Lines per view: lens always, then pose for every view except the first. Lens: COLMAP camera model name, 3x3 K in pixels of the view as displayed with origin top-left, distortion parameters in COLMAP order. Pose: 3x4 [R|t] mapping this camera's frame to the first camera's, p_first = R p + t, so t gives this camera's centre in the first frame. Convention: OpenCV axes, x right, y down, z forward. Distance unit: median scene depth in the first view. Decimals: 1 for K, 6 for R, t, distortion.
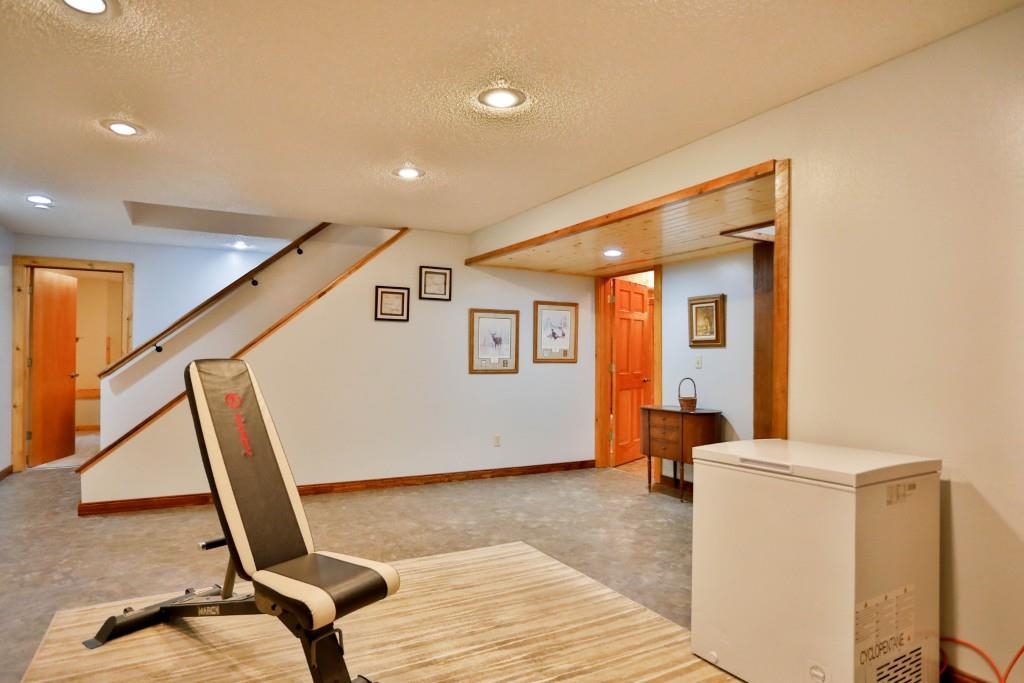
lens RADIAL K [[583.1, 0, 512.0], [0, 583.1, 341.5], [0, 0, 1]] dist [0.003651, 0.001699]
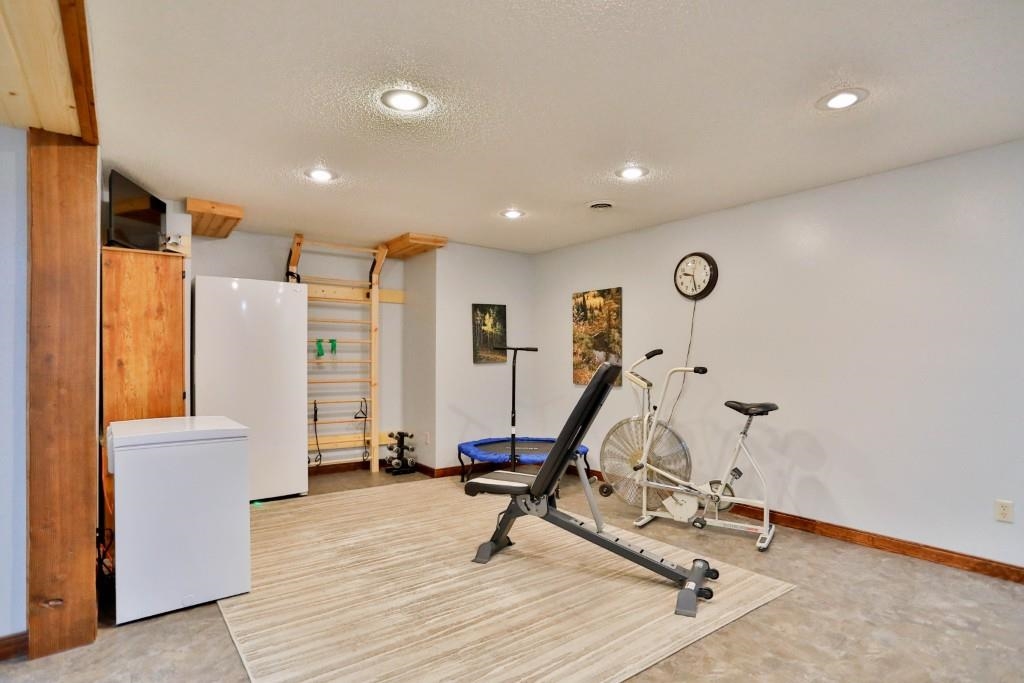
lens RADIAL K [[529.3, 0, 501.9], [0, 529.3, 359.4], [0, 0, 1]] dist [-0.039355, 0.018232]
pose [[-0.993959, -0.011893, -0.109105, -0.083217], [-0.008397, 0.999438, -0.032448, 0.052092], [0.109430, -0.031336, -0.993500, 1.780318]]
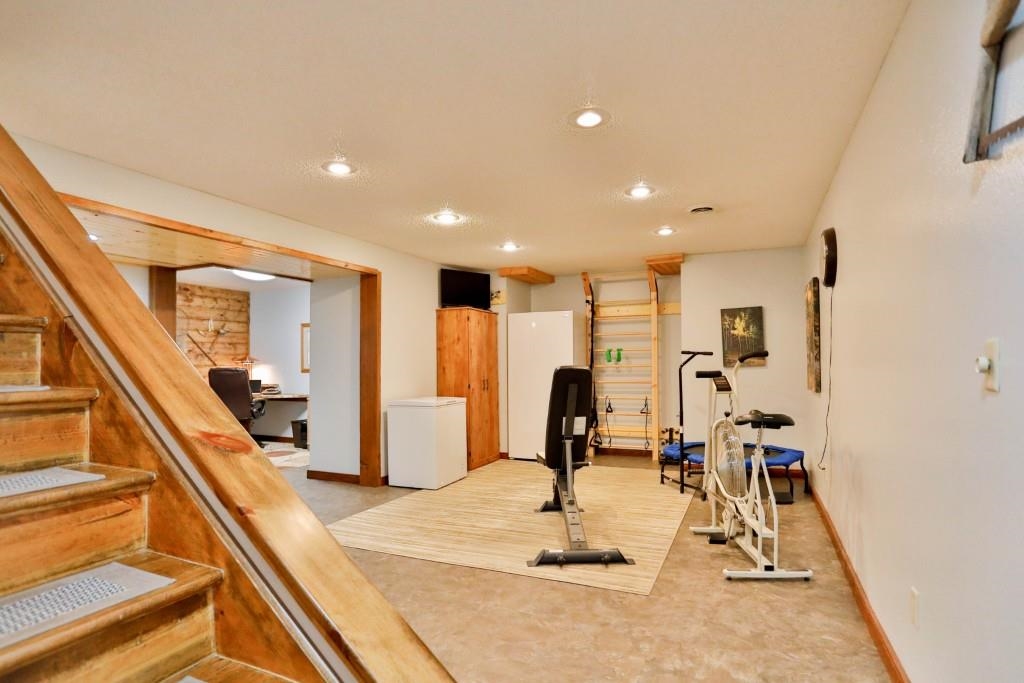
lens RADIAL K [[529.3, 0, 501.9], [0, 529.3, 359.4], [0, 0, 1]] dist [-0.039355, 0.018232]
pose [[-0.578889, 0.004459, 0.815394, -1.302165], [-0.023263, 0.999488, -0.021981, 0.036969], [-0.815074, -0.031693, -0.578489, 1.654119]]
